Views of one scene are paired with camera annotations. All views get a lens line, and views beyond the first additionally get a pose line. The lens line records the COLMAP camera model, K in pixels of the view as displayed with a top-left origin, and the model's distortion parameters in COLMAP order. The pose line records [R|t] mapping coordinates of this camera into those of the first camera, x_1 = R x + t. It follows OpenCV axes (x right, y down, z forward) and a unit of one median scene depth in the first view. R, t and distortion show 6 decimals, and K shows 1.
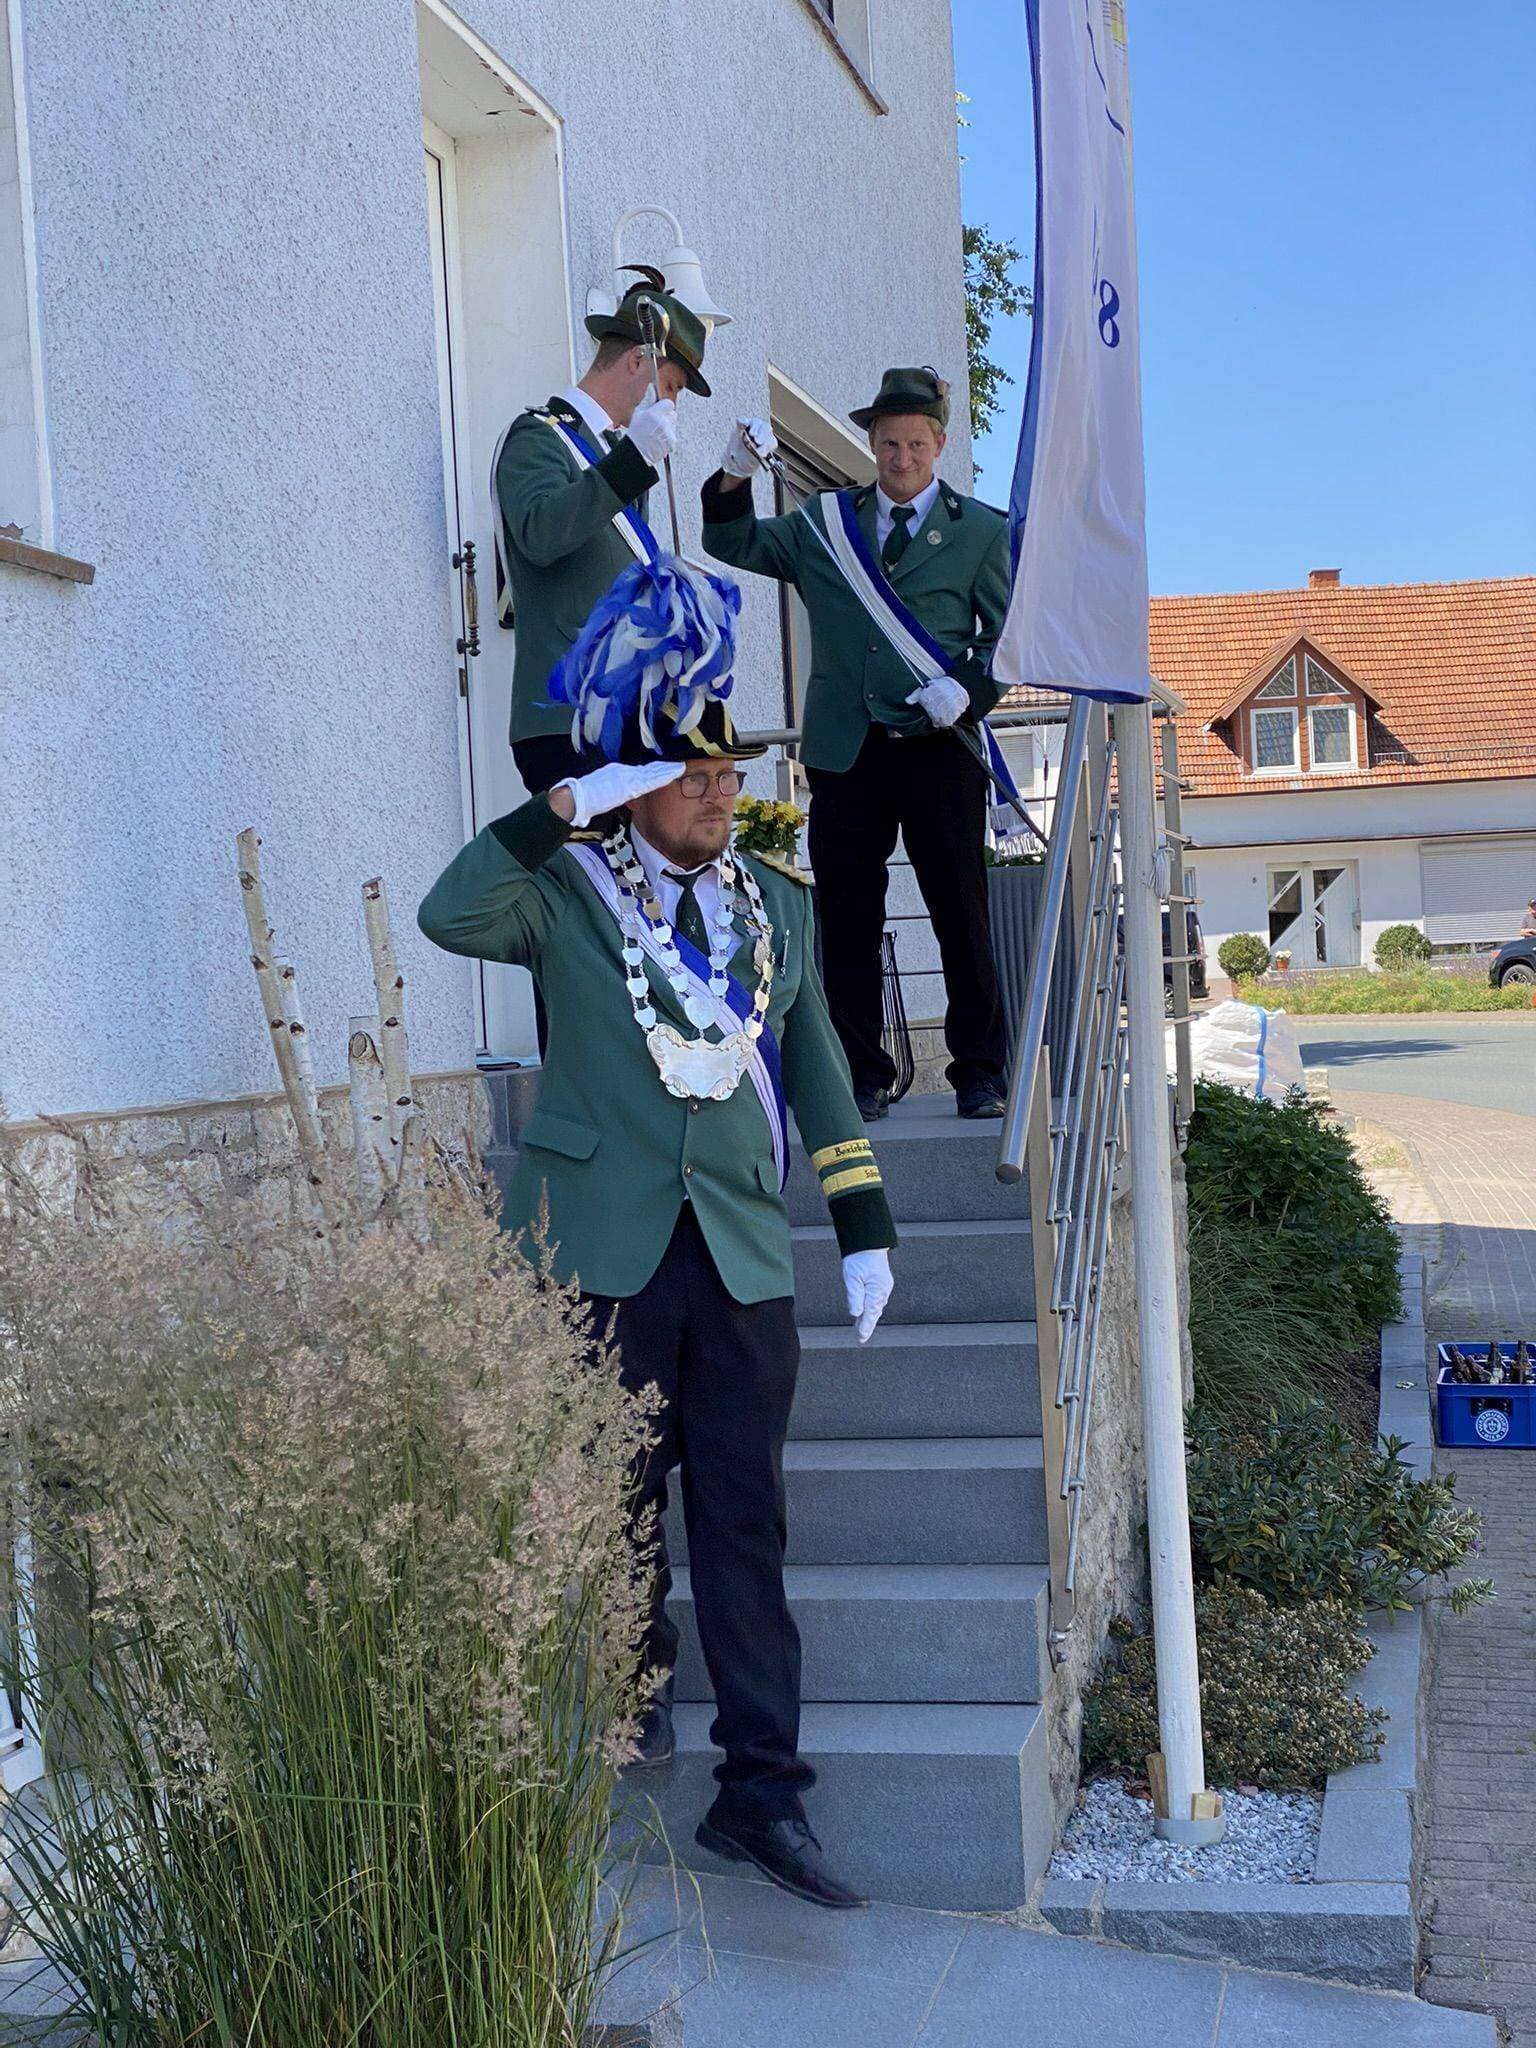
lens RADIAL K [[3049.5, 0, 781.0], [0, 3049.5, 1097.4], [0, 0, 1]] dist [0.191412, -0.540139]
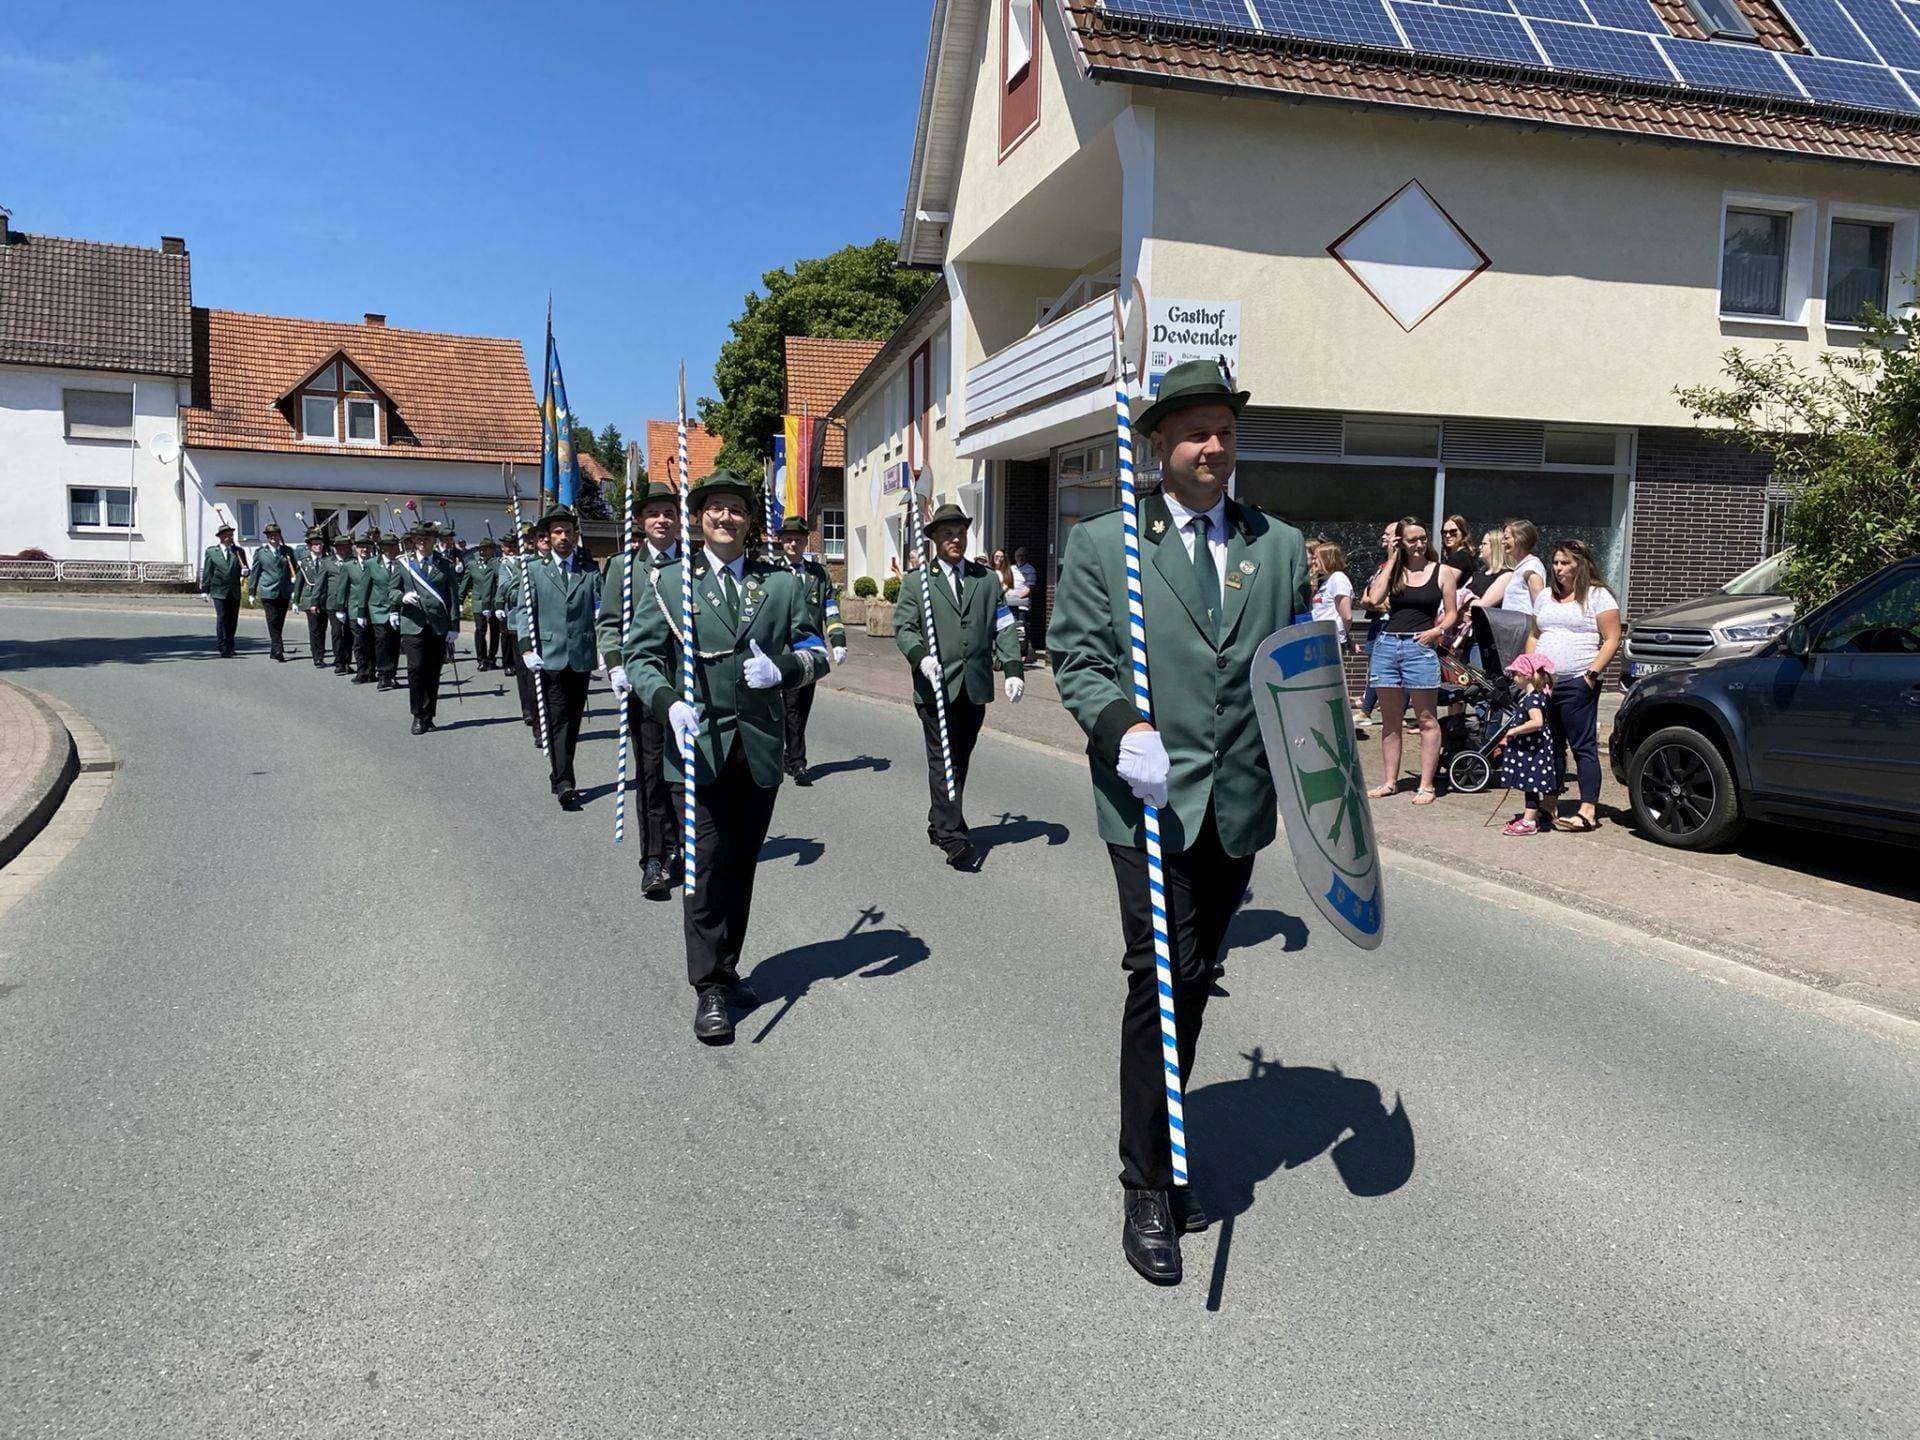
lens RADIAL K [[1480.5, 0, 969.8], [0, 1480.5, 732.4], [0, 0, 1]] dist [0.020682, -0.008076]
pose [[0.885110, 0.019394, 0.464978, 1.200825], [-0.046277, 0.997847, 0.046470, -0.154758], [-0.463075, -0.062649, 0.884102, 2.410354]]
